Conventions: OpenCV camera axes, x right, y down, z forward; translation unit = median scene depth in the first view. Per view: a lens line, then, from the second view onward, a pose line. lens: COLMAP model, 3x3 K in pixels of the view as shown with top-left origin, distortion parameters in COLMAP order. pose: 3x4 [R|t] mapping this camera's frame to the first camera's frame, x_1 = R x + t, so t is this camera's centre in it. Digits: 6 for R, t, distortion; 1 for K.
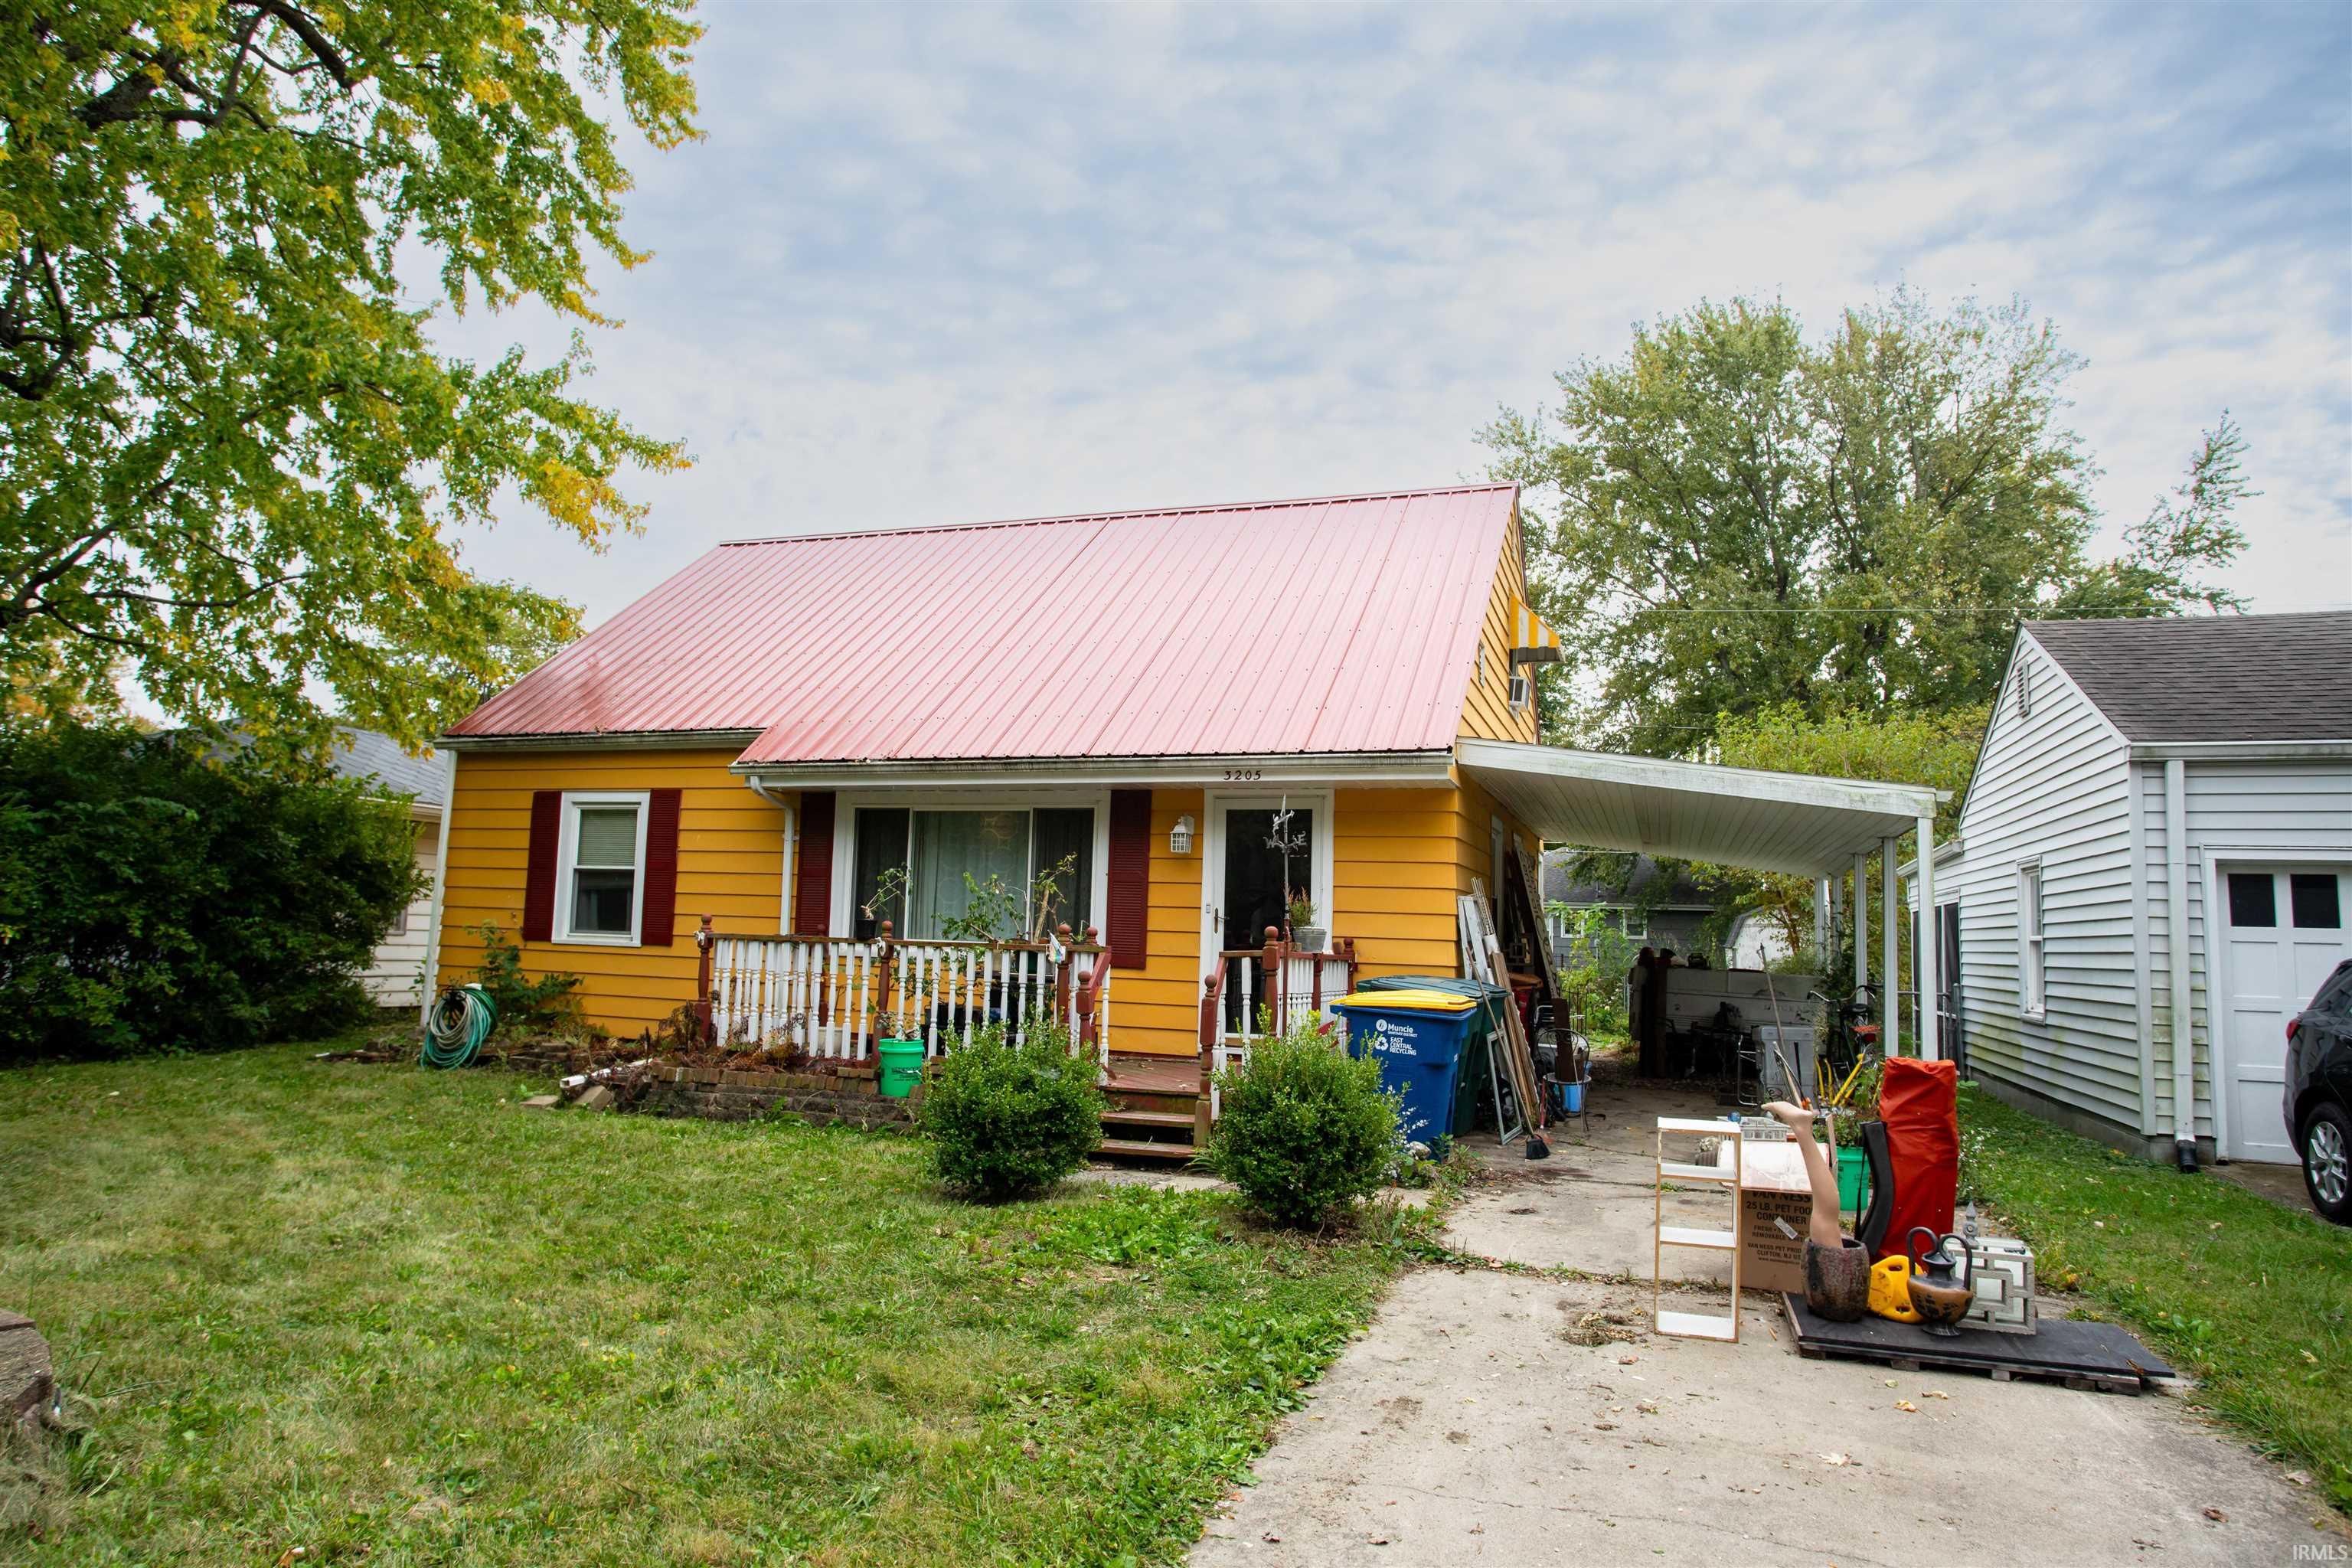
lens RADIAL K [[1454.1, 0, 1176.0], [0, 1454.1, 784.0], [0, 0, 1]] dist [-0.006459, -0.000032]
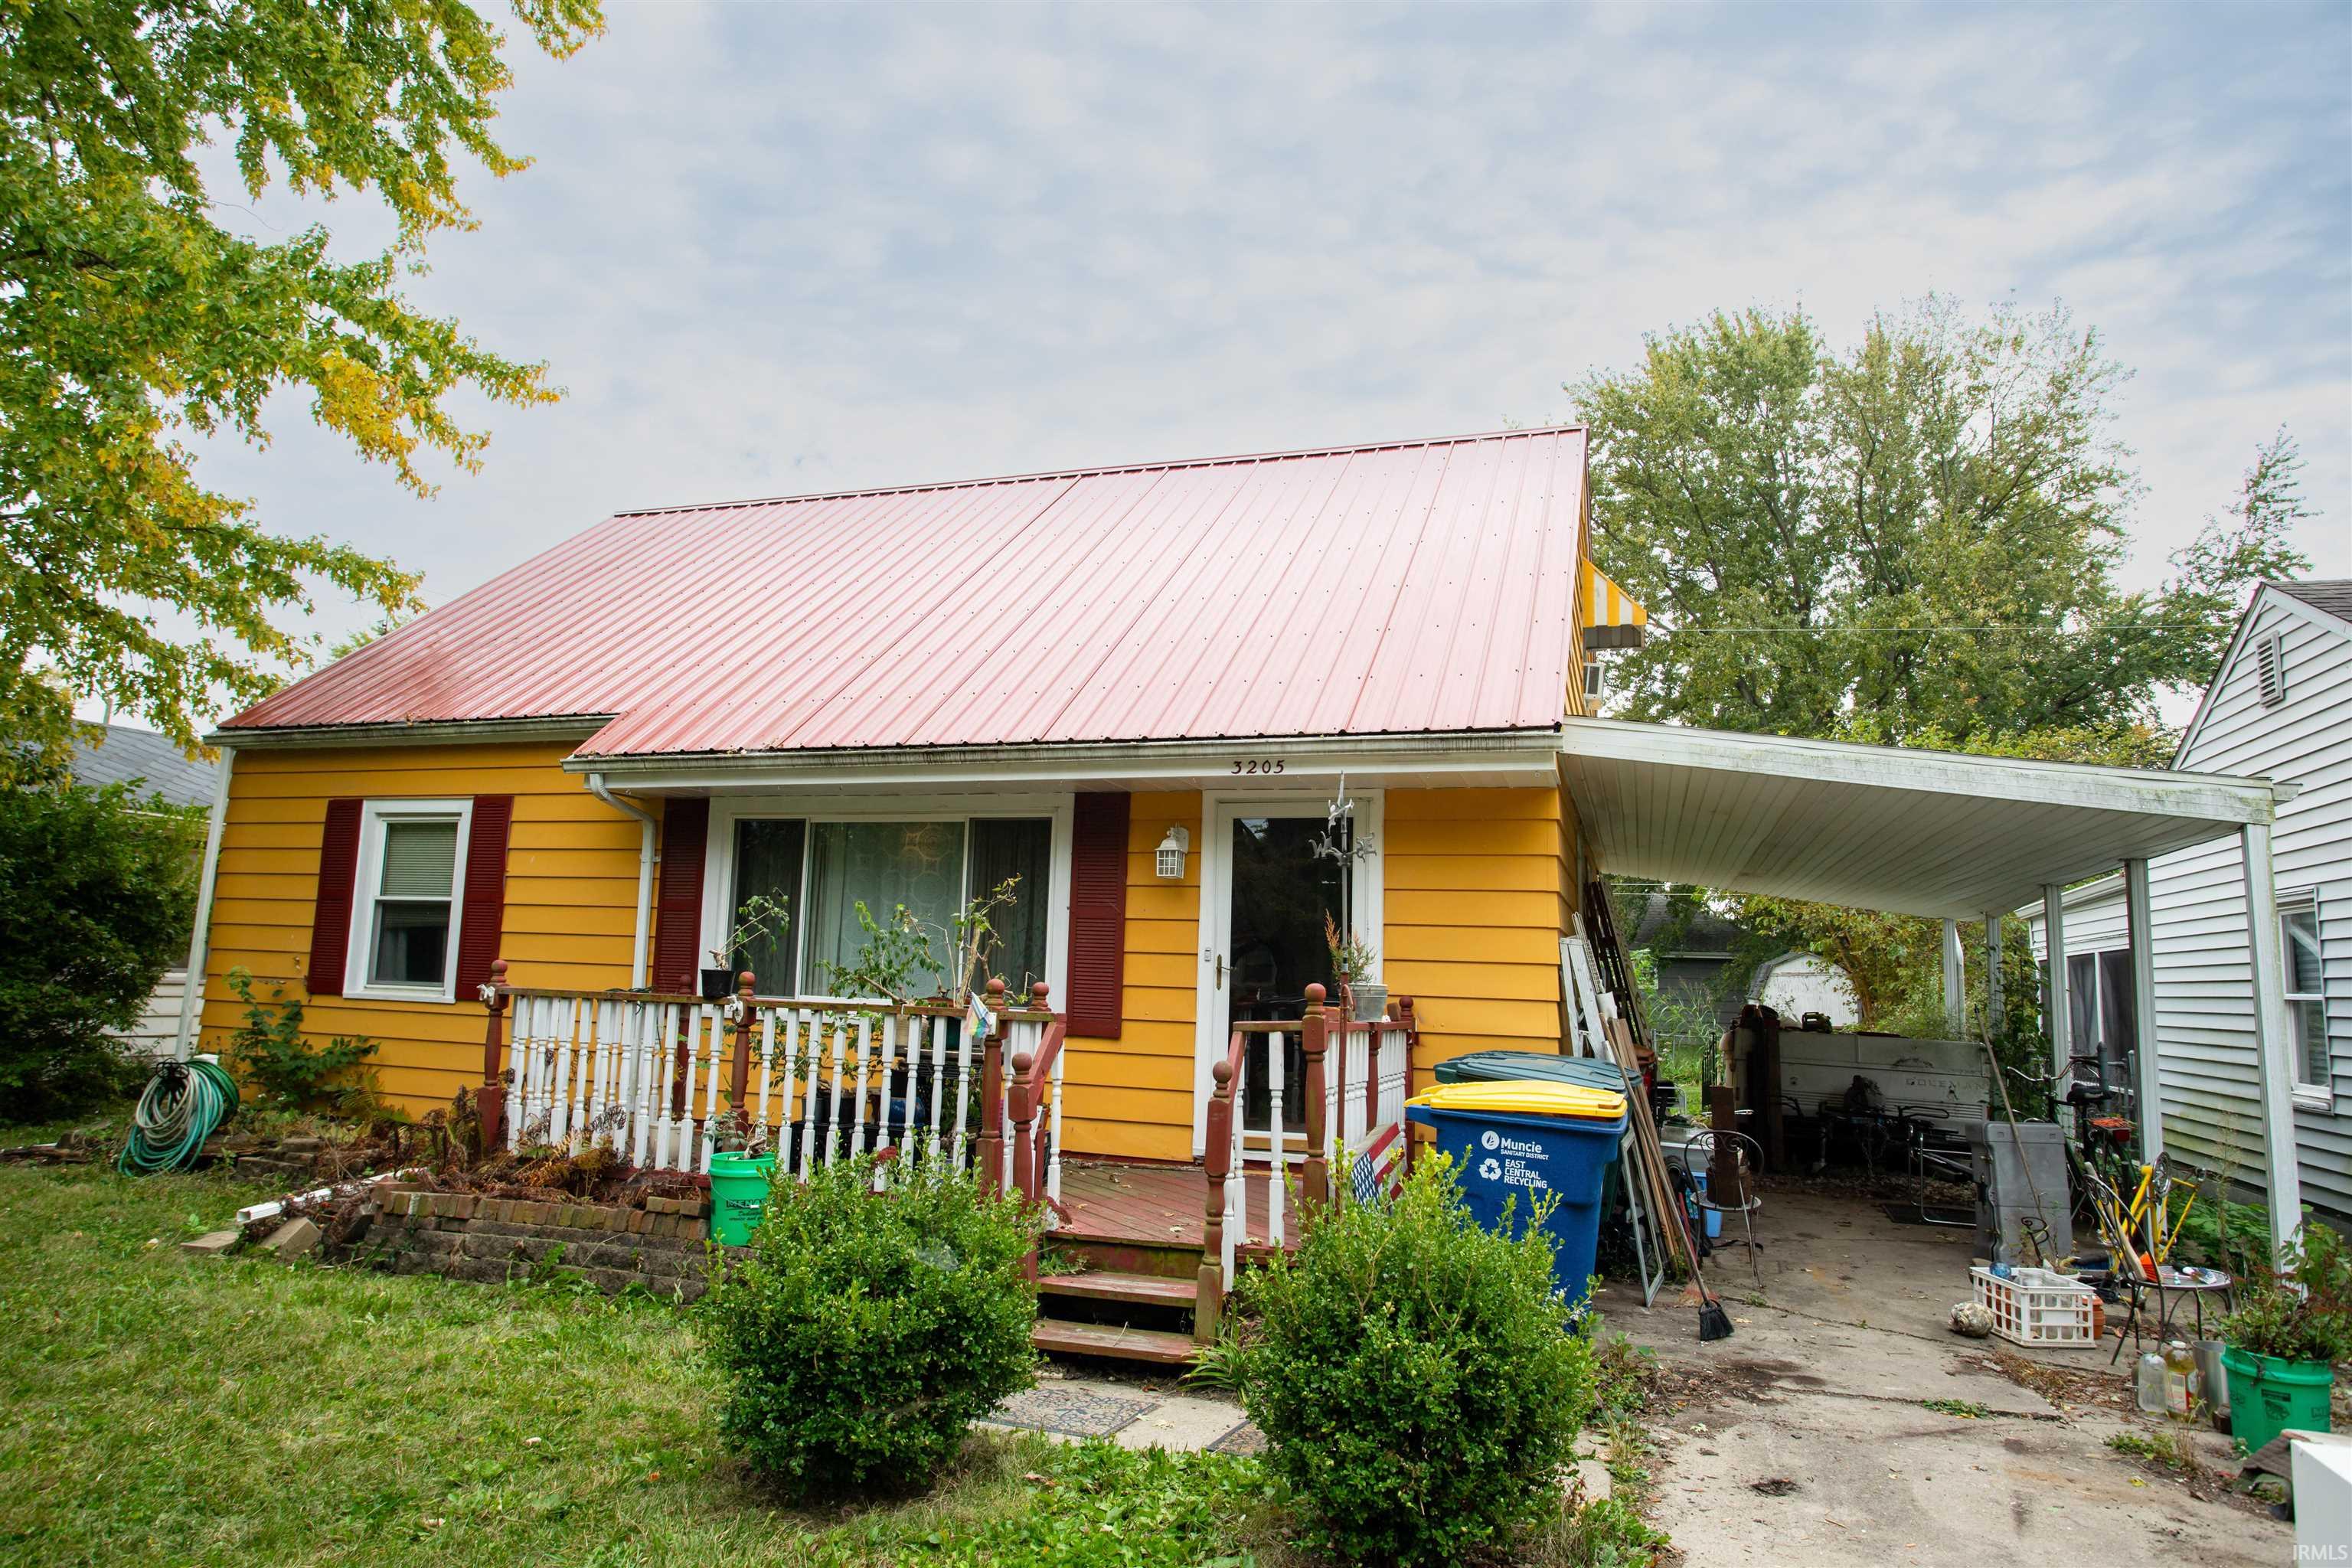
lens RADIAL K [[1454.1, 0, 1176.0], [0, 1454.1, 784.0], [0, 0, 1]] dist [-0.006459, -0.000032]
pose [[0.999898, 0.004345, 0.013637, -0.003472], [-0.003912, 0.999492, -0.031620, 0.021914], [-0.013768, 0.031563, 0.999407, 0.254485]]
